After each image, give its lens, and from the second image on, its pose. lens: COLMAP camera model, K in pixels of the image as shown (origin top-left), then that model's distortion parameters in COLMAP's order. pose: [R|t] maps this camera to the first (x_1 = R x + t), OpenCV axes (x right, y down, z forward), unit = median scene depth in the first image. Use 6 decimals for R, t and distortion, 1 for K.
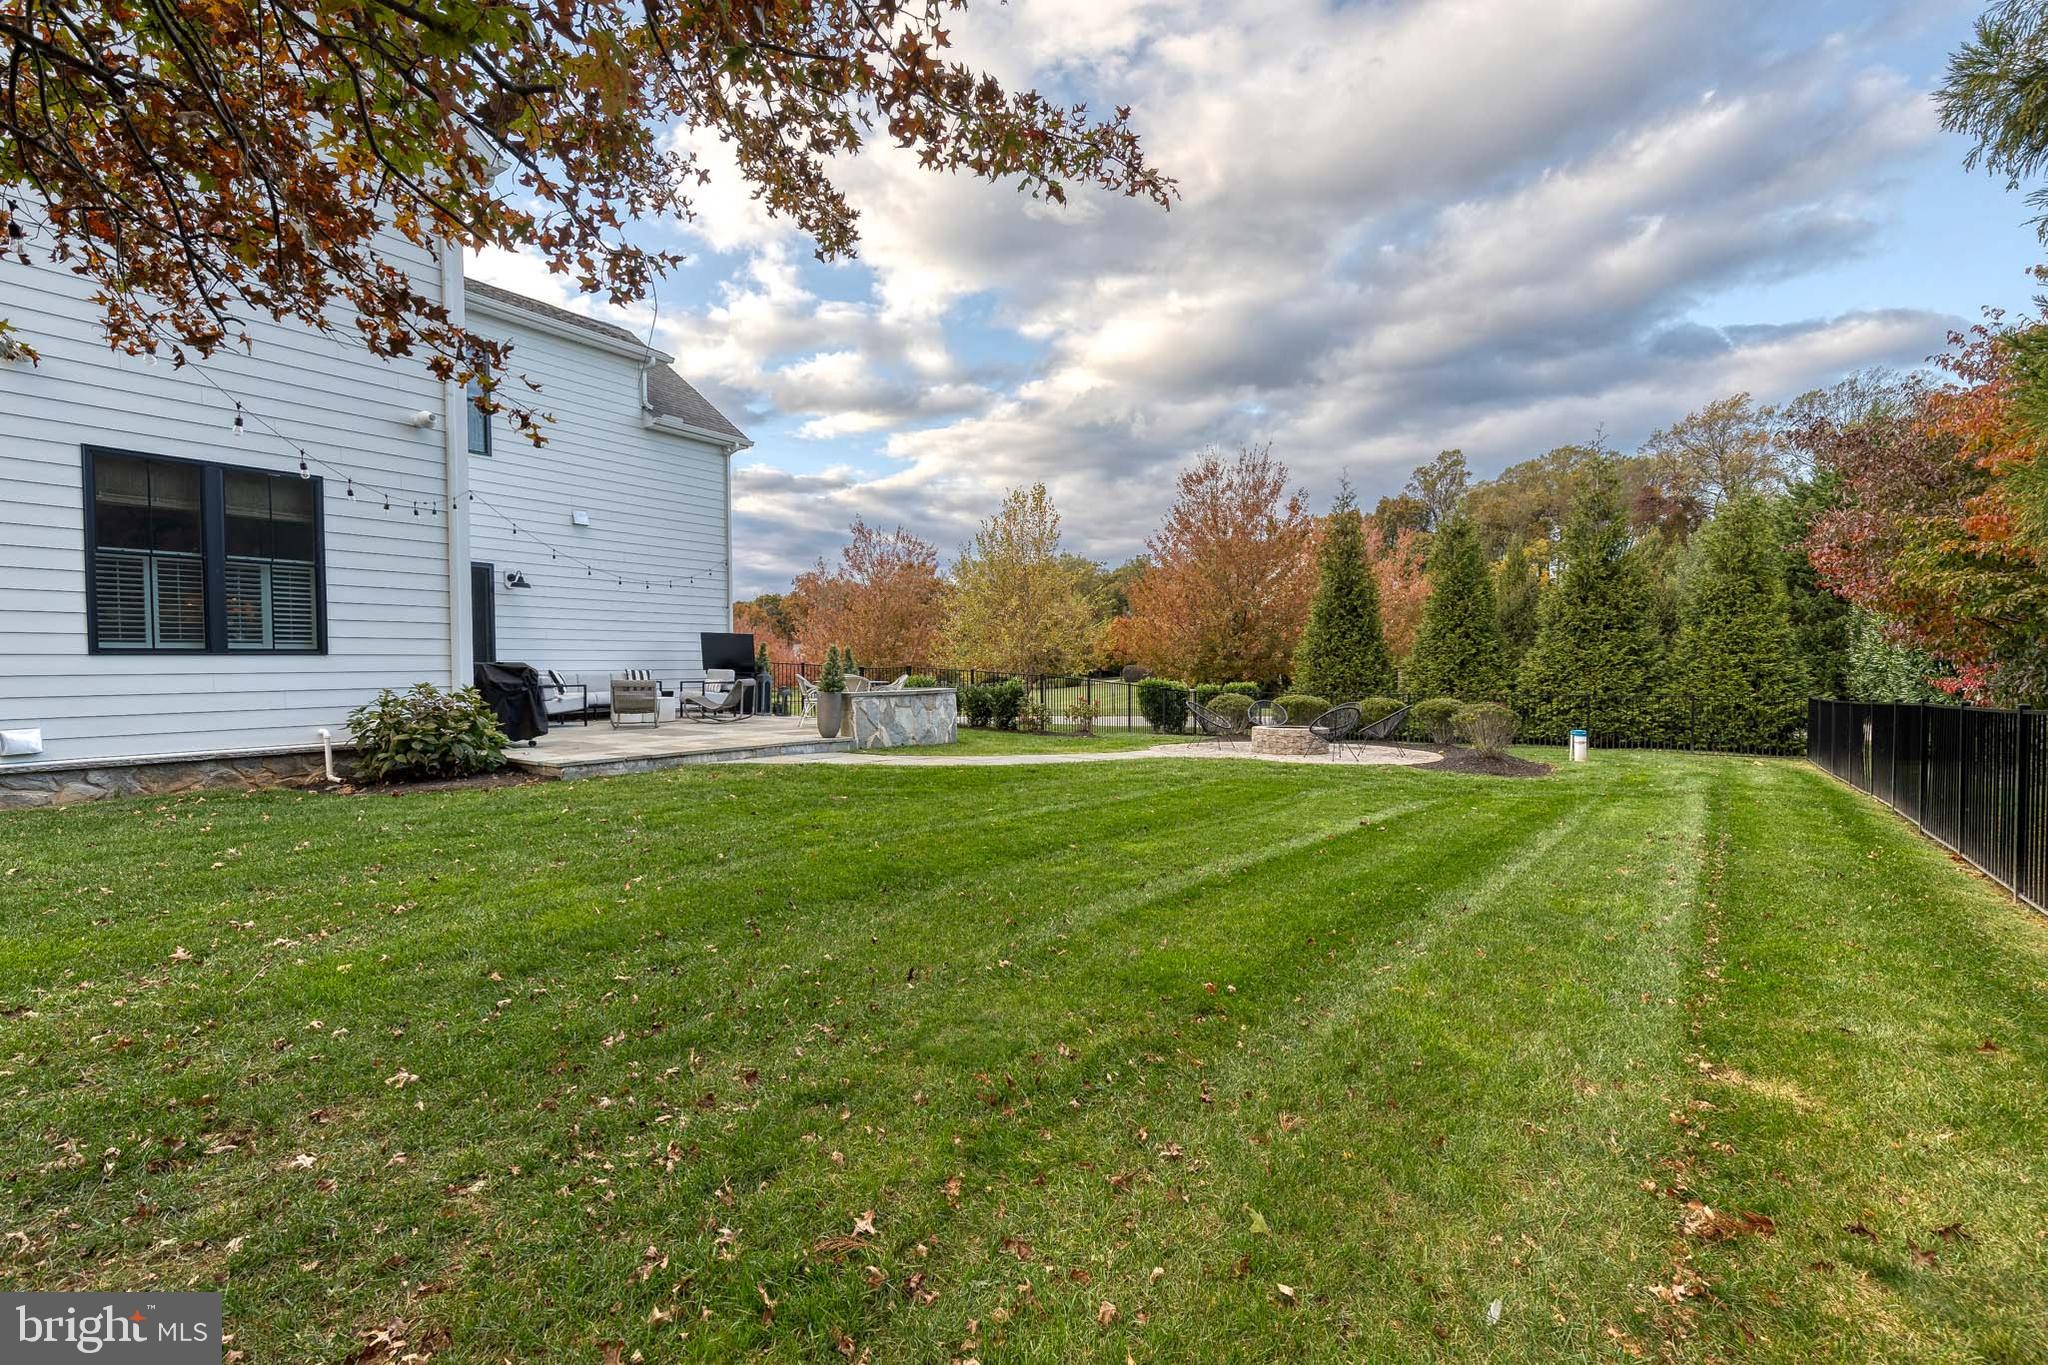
lens RADIAL K [[921.6, 0, 1029.5], [0, 921.6, 675.6], [0, 0, 1]] dist [0.012756, -0.003678]
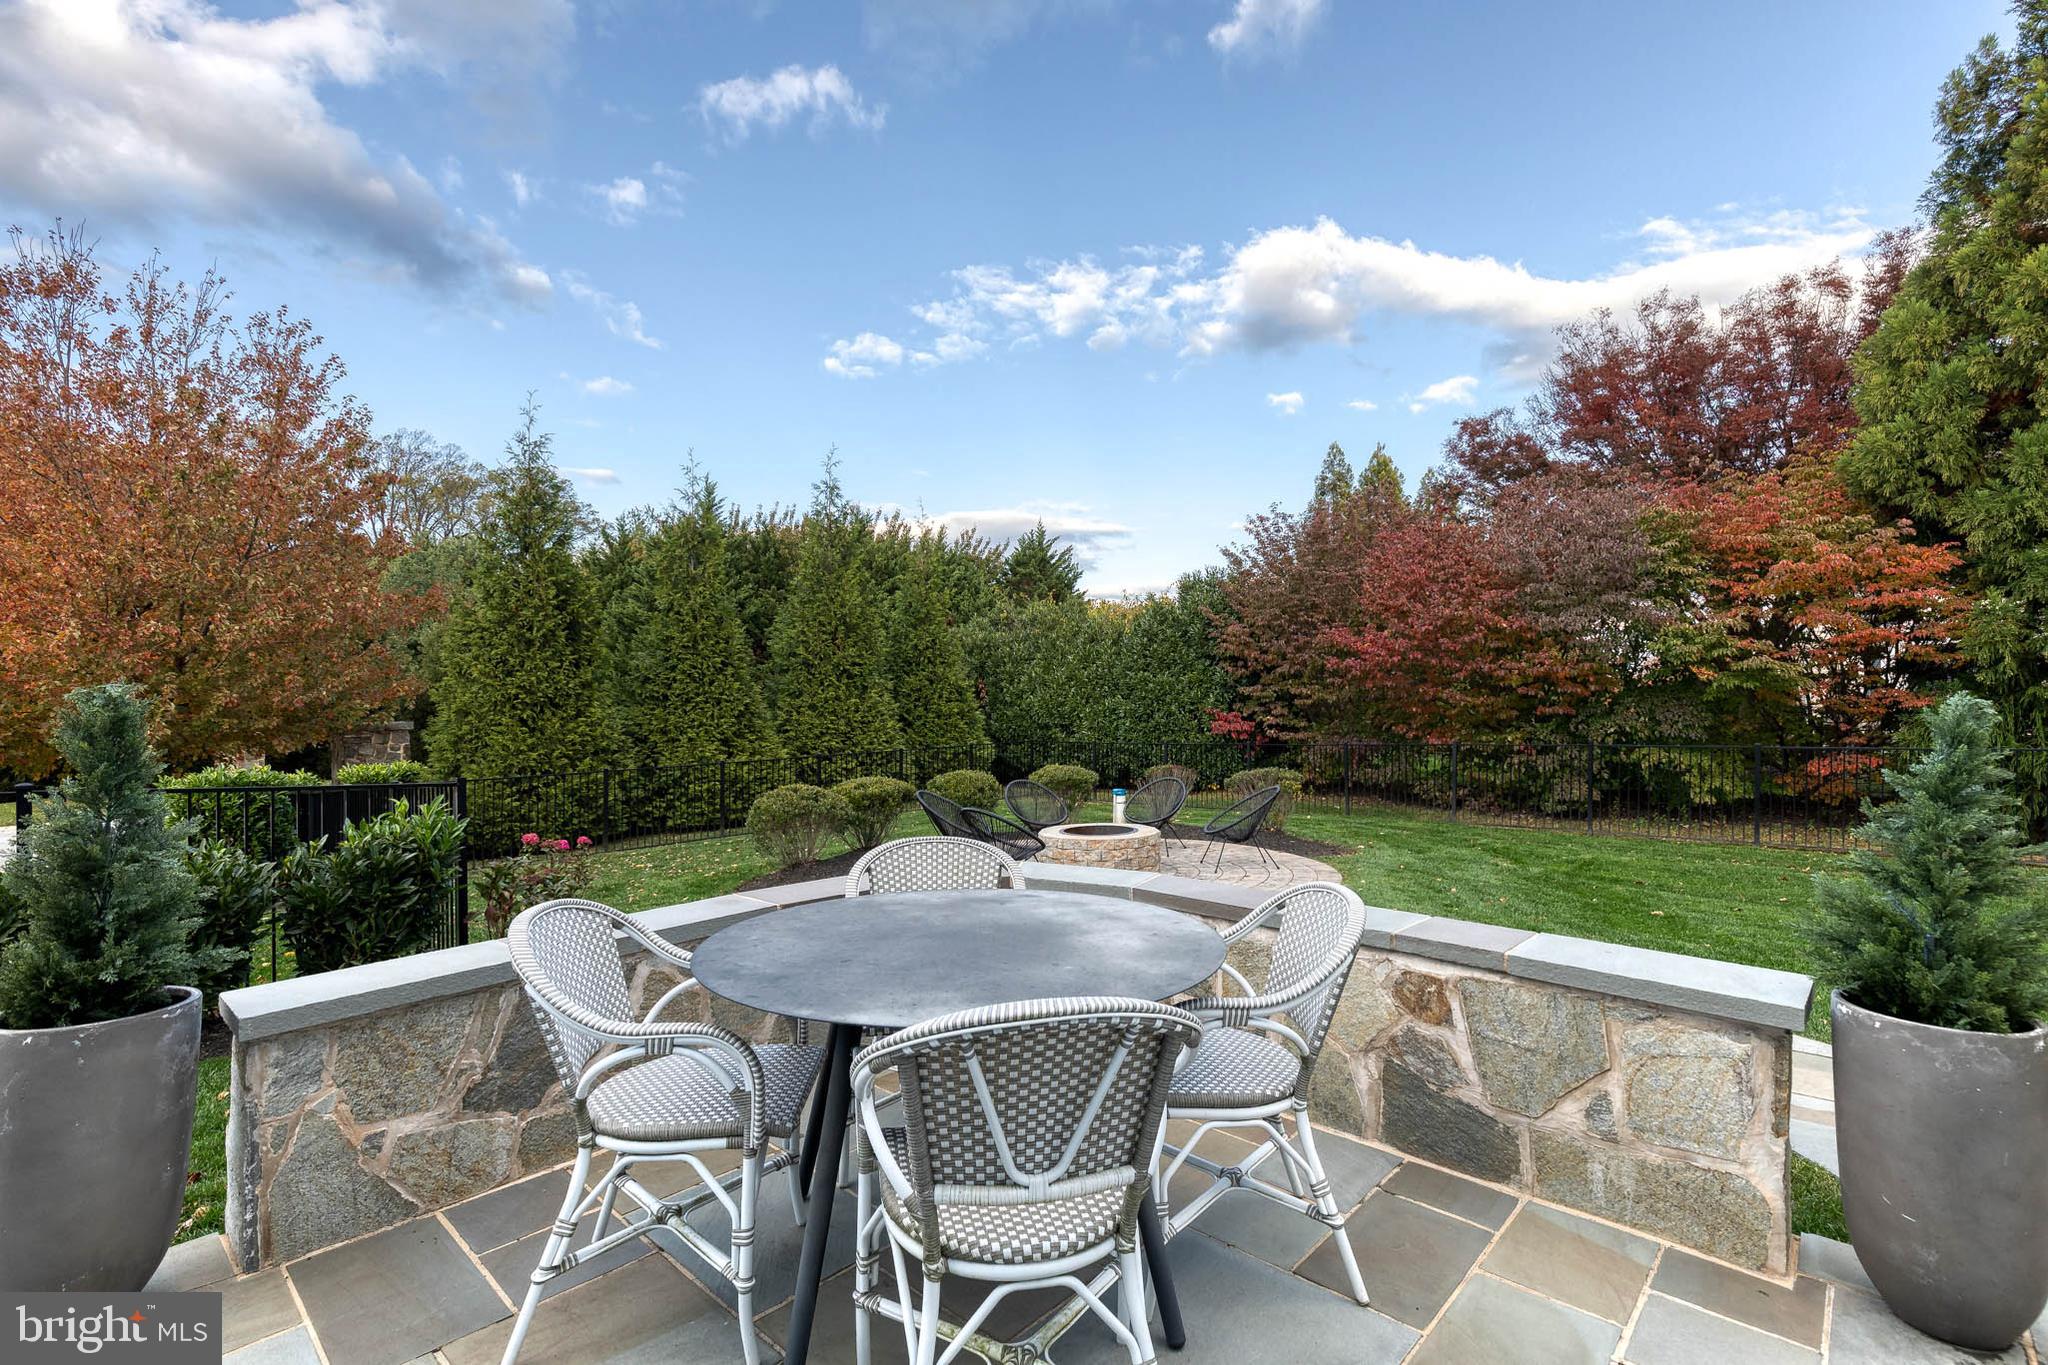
lens RADIAL K [[921.6, 0, 1041.9], [0, 921.6, 679.3], [0, 0, 1]] dist [0.012756, -0.003678]
pose [[0.144179, 0.020918, 0.989331, -0.203584], [0.019064, 0.999532, -0.023912, -0.018514], [-0.989368, 0.022308, 0.143713, 0.596392]]
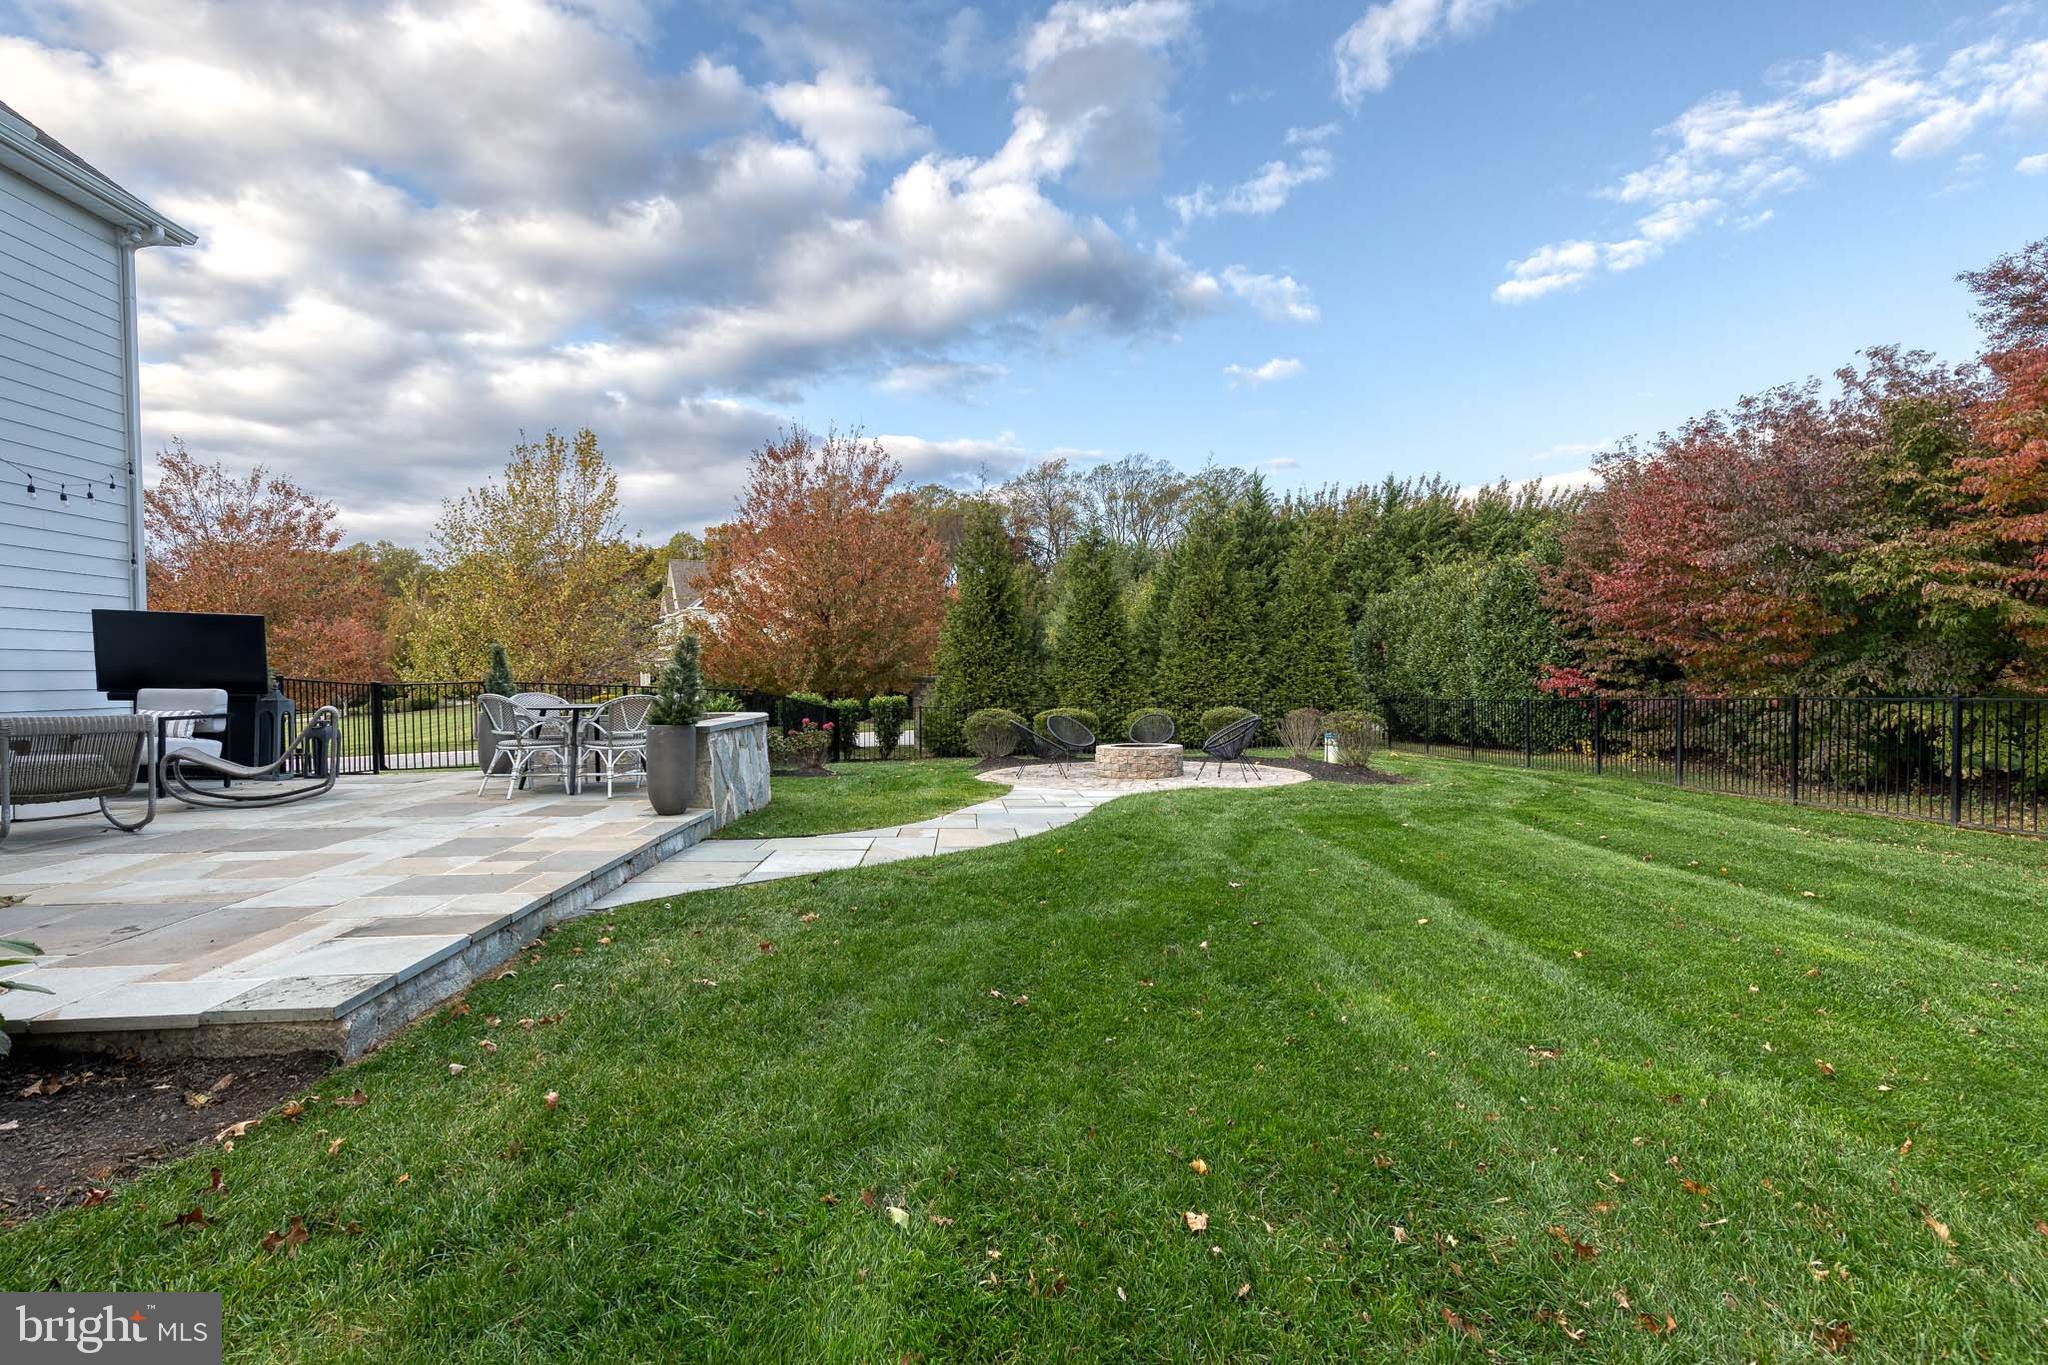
lens RADIAL K [[921.6, 0, 1031.2], [0, 921.6, 695.9], [0, 0, 1]] dist [0.012756, -0.003678]
pose [[0.781706, -0.020904, 0.623297, -0.204838], [0.017154, 0.999781, 0.012018, -0.001078], [-0.623411, 0.001297, 0.781893, 0.249854]]
